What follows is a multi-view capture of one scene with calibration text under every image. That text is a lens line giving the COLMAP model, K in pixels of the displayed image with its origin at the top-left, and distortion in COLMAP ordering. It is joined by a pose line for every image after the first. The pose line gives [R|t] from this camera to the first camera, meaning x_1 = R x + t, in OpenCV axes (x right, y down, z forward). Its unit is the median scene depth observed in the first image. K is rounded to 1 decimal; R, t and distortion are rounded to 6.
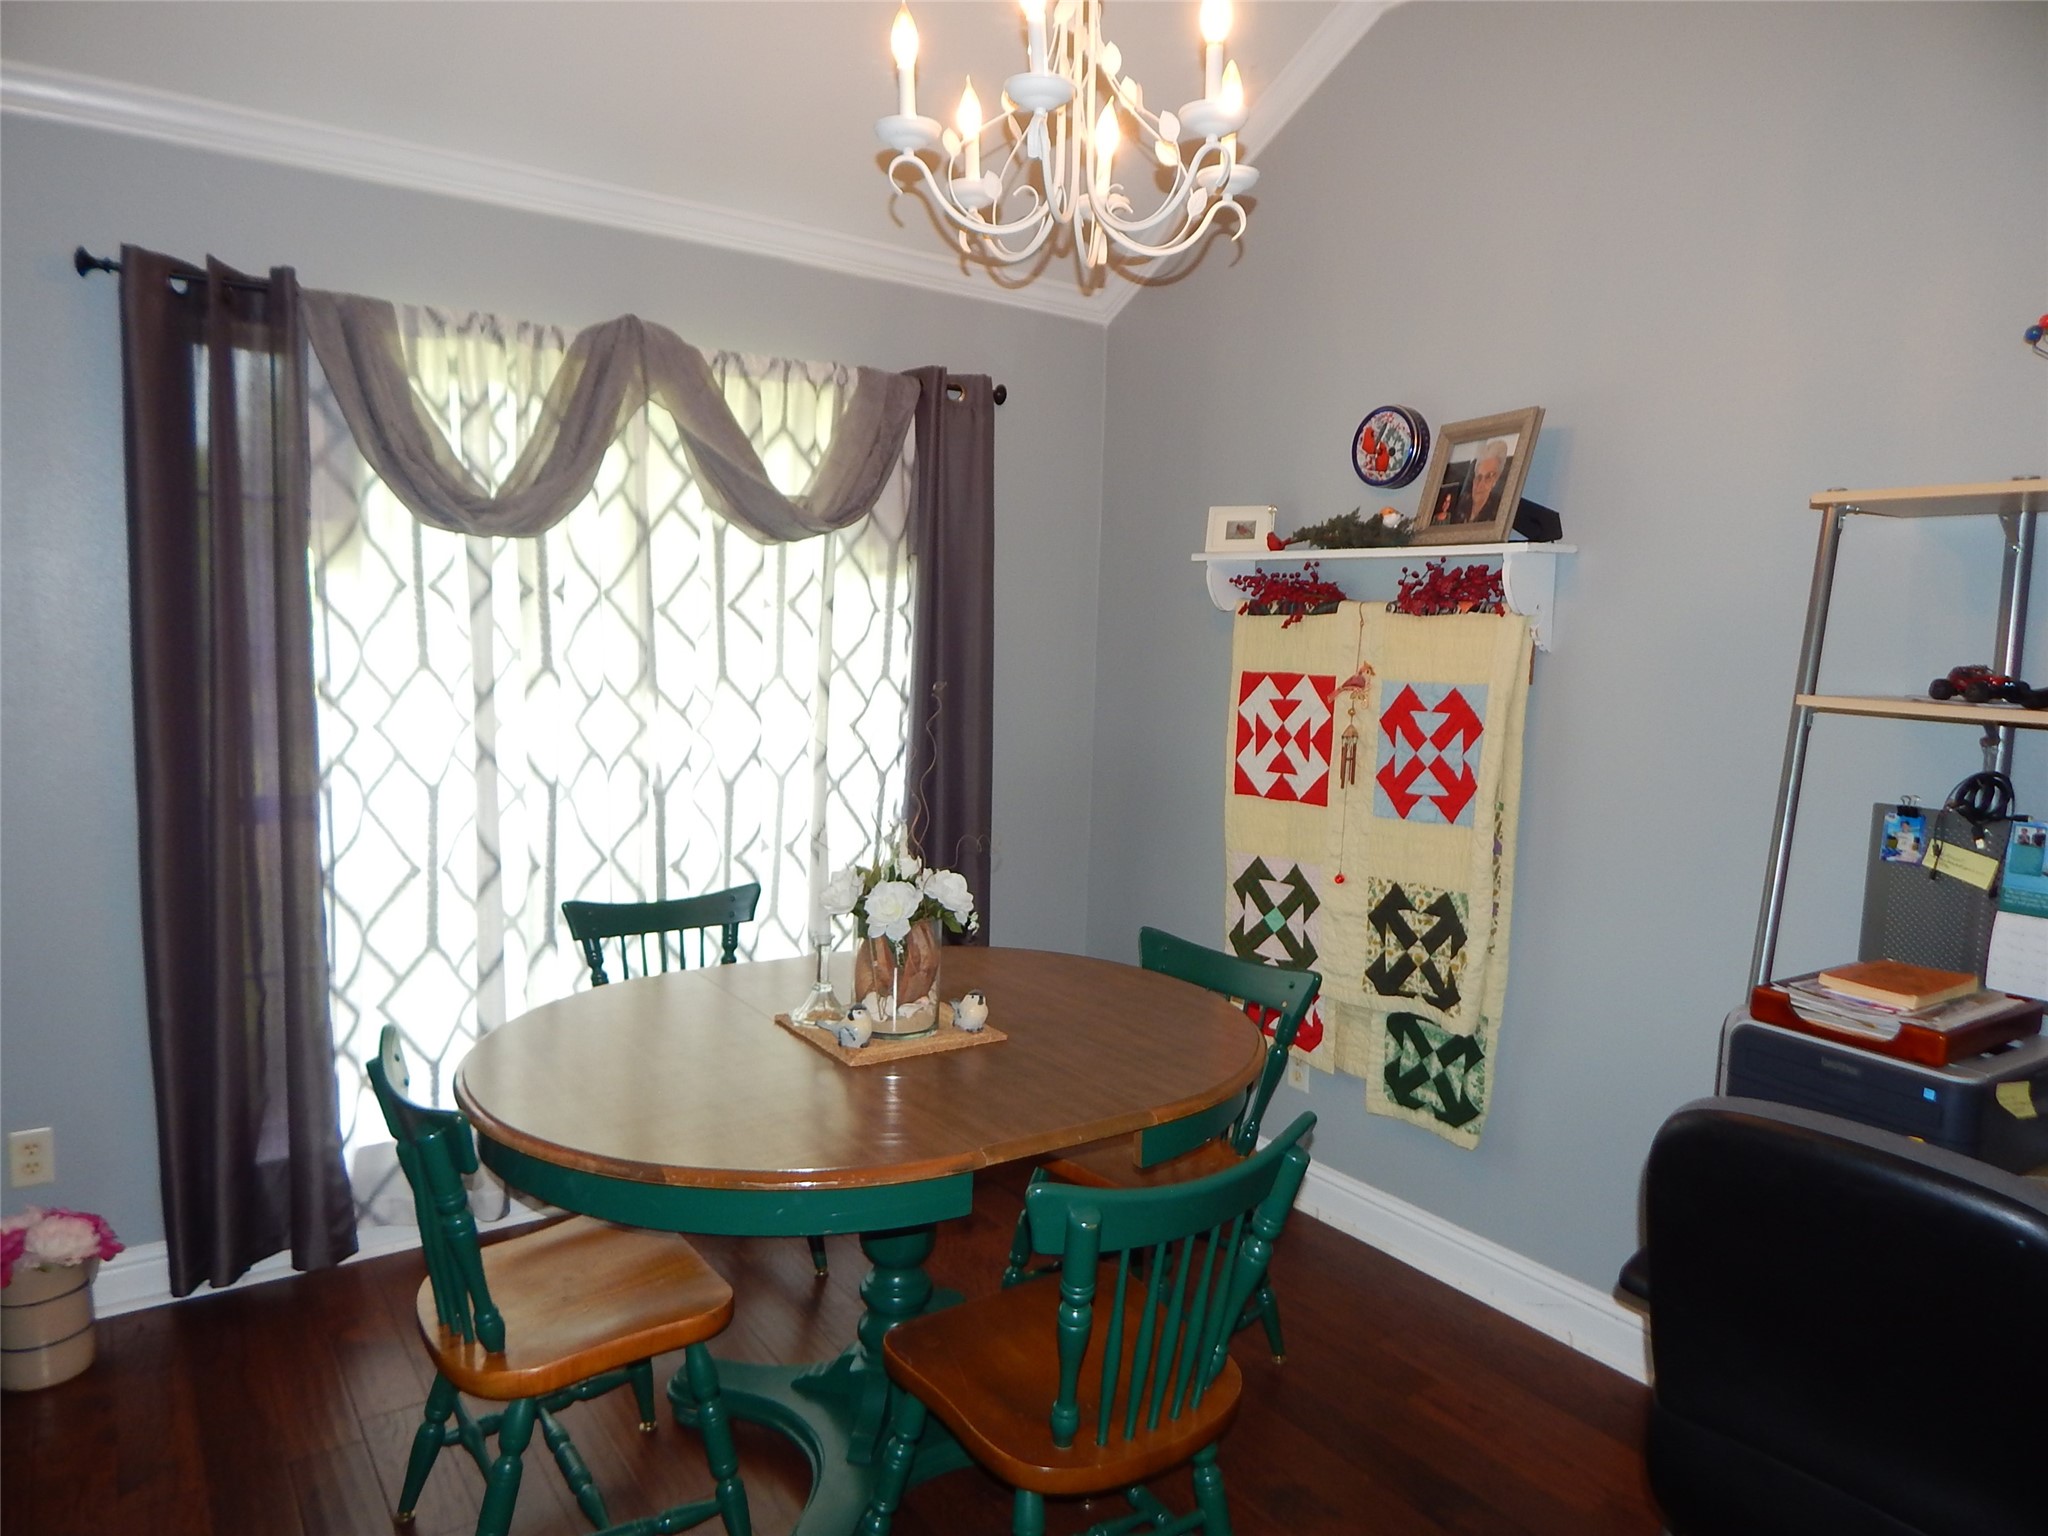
lens RADIAL K [[1342.3, 0, 1024.1], [0, 1342.3, 759.7], [0, 0, 1]] dist [0.006633, -0.016859]
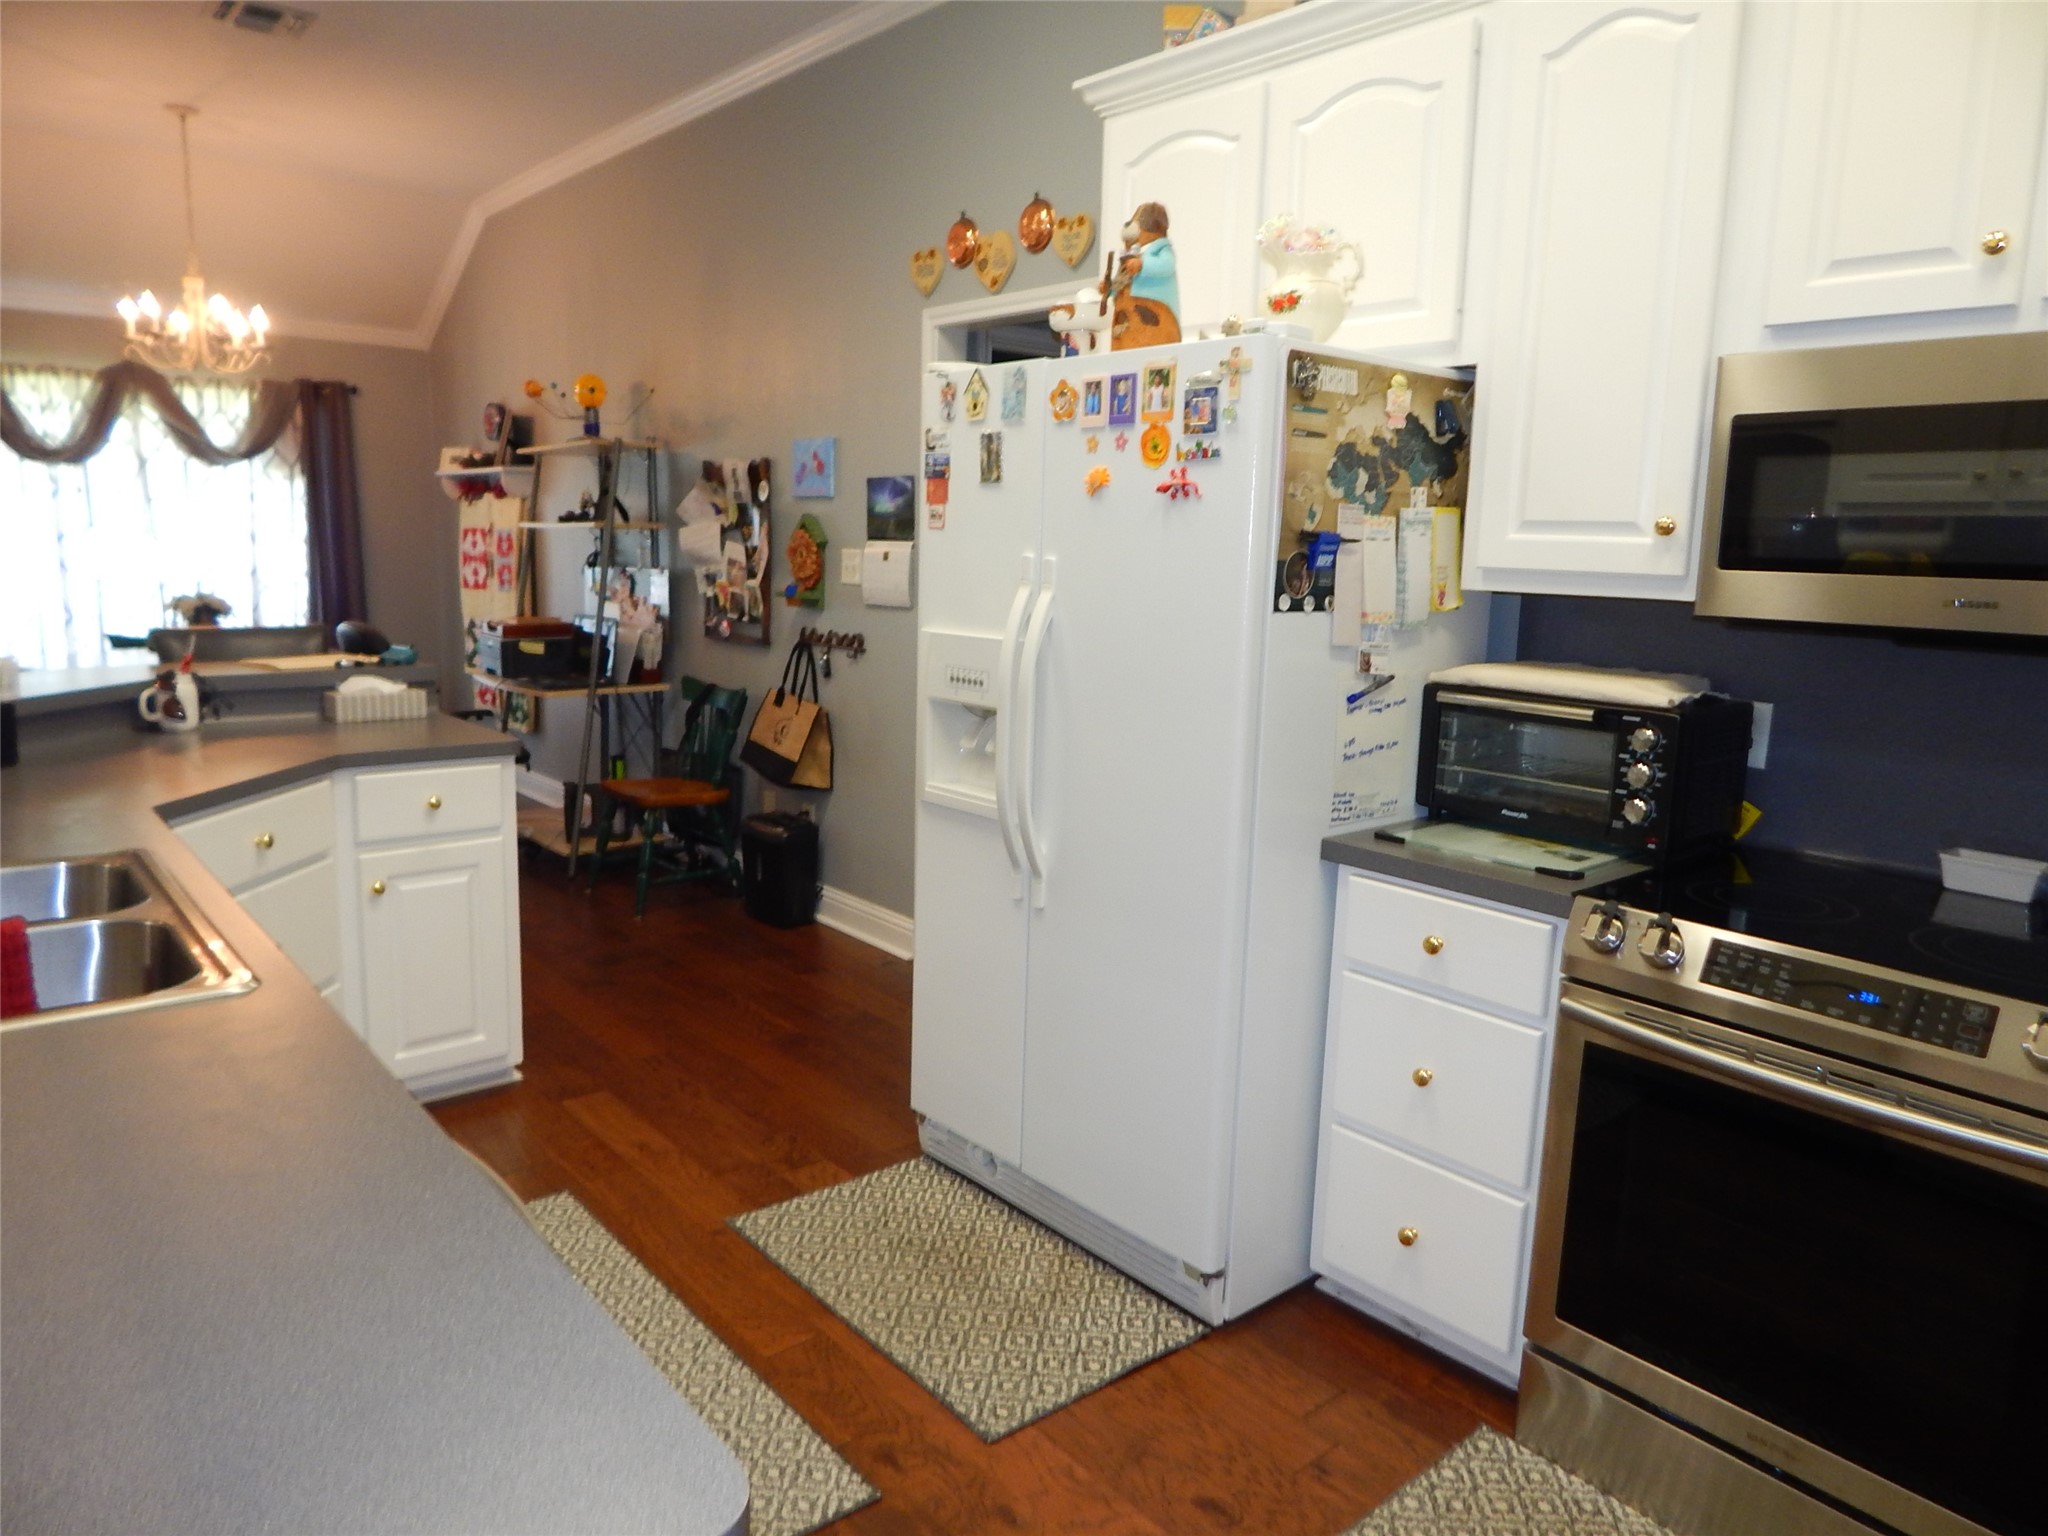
lens RADIAL K [[1342.3, 0, 1024.1], [0, 1342.3, 759.7], [0, 0, 1]] dist [0.006633, -0.016859]
pose [[0.995331, -0.021646, 0.094061, 0.871421], [0.015806, 0.997927, 0.062392, 0.185690], [-0.095217, -0.060614, 0.993609, -1.236952]]
